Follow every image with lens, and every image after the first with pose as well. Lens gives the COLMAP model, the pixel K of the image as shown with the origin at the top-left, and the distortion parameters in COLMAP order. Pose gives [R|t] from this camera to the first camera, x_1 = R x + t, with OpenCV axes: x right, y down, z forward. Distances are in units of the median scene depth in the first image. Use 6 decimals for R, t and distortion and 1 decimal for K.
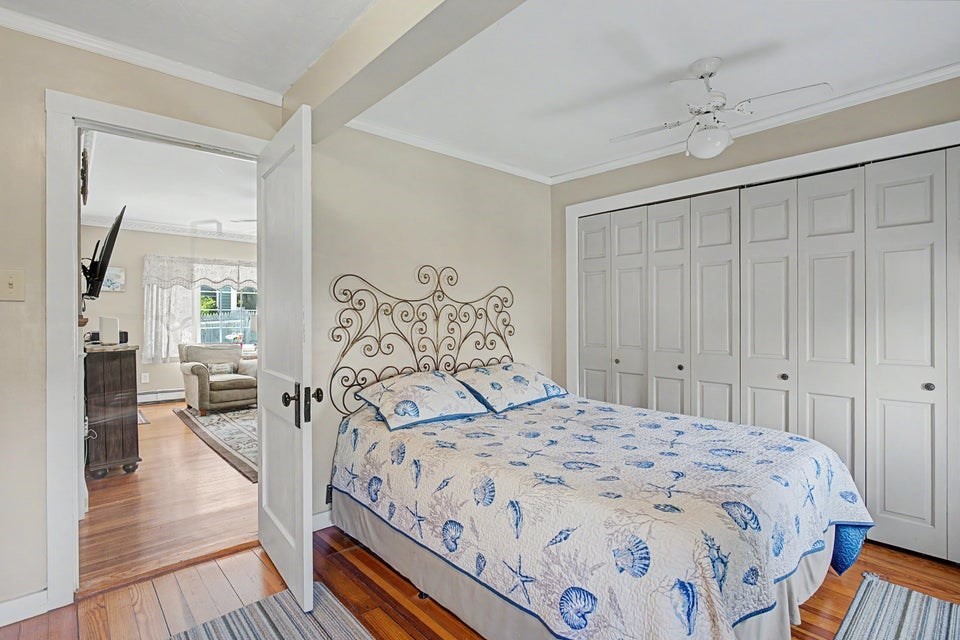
lens RADIAL K [[458.0, 0, 477.6], [0, 458.0, 320.4], [0, 0, 1]] dist [-0.012821, 0.000297]
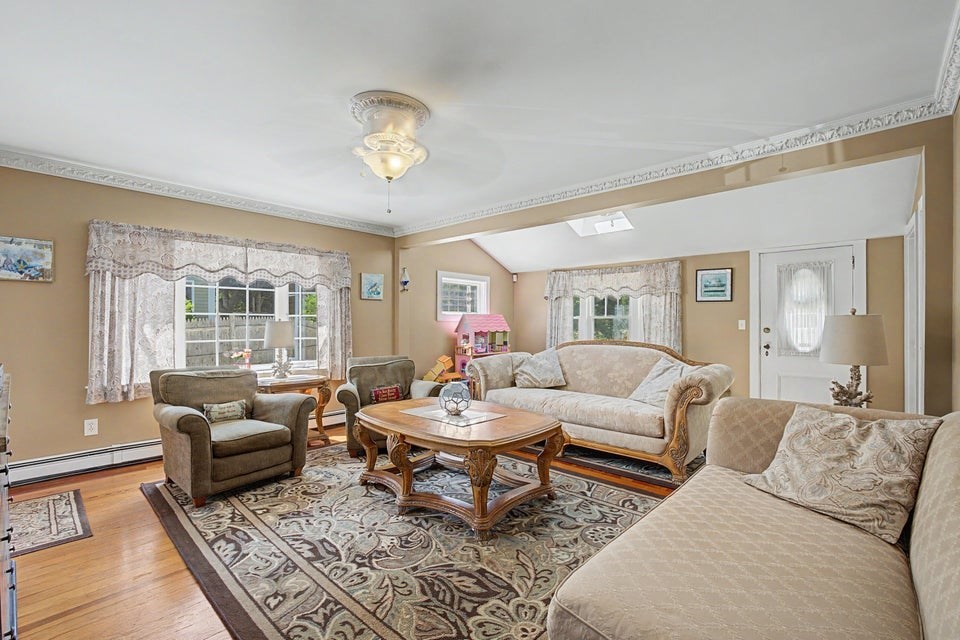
lens RADIAL K [[428.2, 0, 478.5], [0, 428.2, 322.4], [0, 0, 1]] dist [-0.013736, 0.003359]
pose [[0.996272, -0.006764, 0.085998, -0.295846], [0.007714, 0.999913, -0.010726, -0.002183], [-0.085918, 0.011350, 0.996238, 0.437719]]
